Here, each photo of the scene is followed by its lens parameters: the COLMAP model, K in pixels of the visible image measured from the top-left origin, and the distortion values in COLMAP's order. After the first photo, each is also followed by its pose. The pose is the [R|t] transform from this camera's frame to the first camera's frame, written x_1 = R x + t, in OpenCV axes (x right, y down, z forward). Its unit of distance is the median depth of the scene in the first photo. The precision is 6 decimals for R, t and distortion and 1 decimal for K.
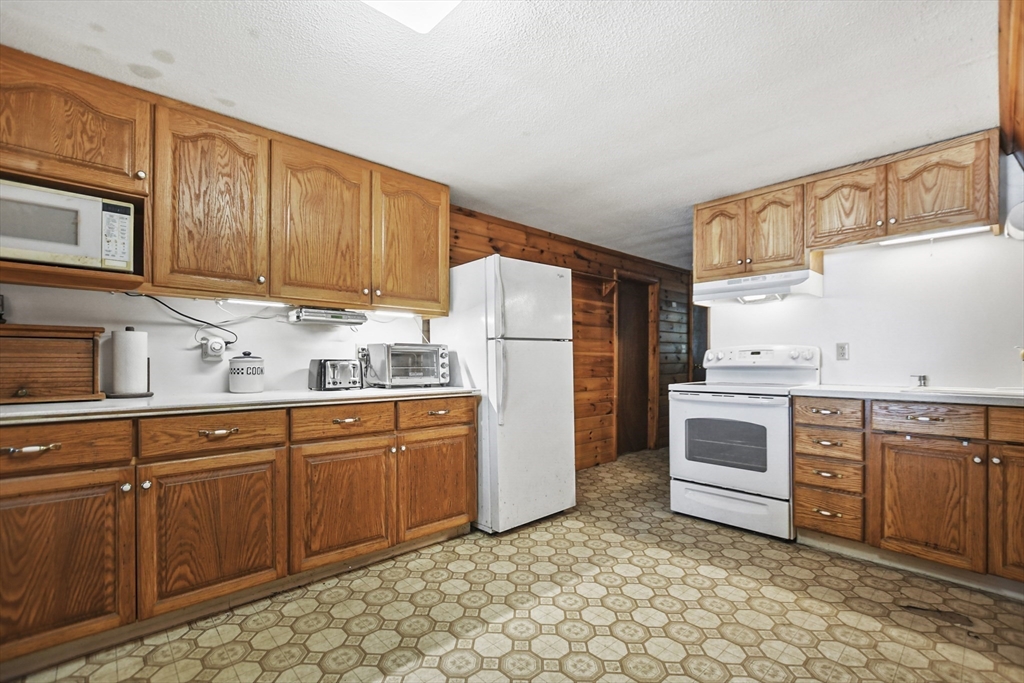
lens RADIAL K [[455.0, 0, 512.2], [0, 455.0, 362.2], [0, 0, 1]] dist [-0.005853, 0.000594]
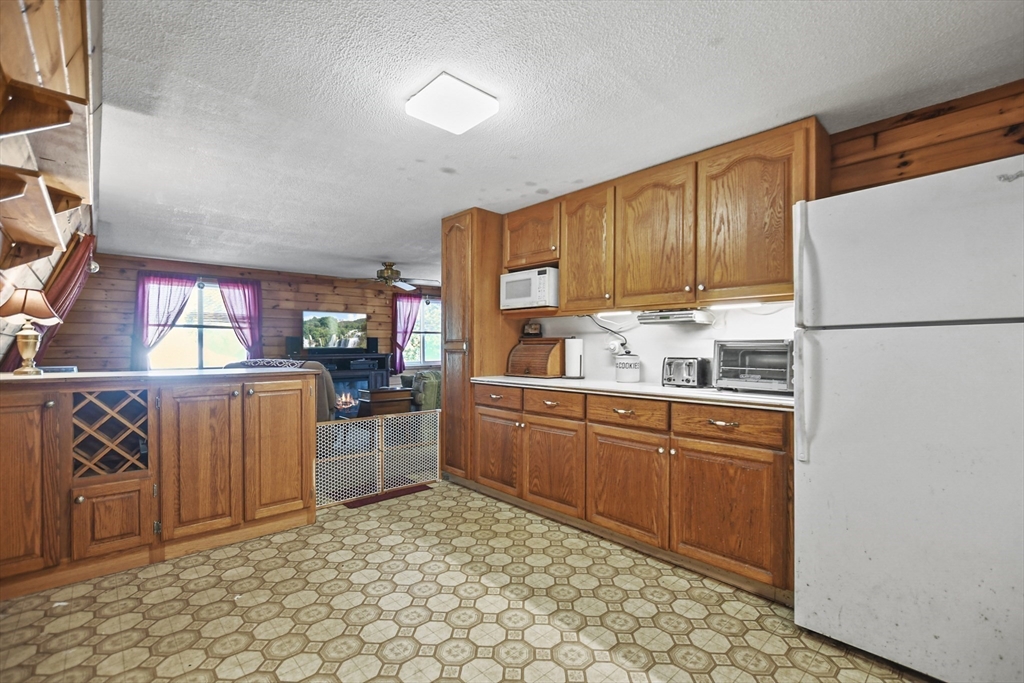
lens RADIAL K [[455.8, 0, 507.2], [0, 455.8, 351.4], [0, 0, 1]] dist [-0.010691, 0.000791]
pose [[-0.007212, -0.000803, -0.999974, 0.666186], [-0.011500, 0.999934, -0.000720, -0.014576], [0.999908, 0.011494, -0.007221, 0.619333]]
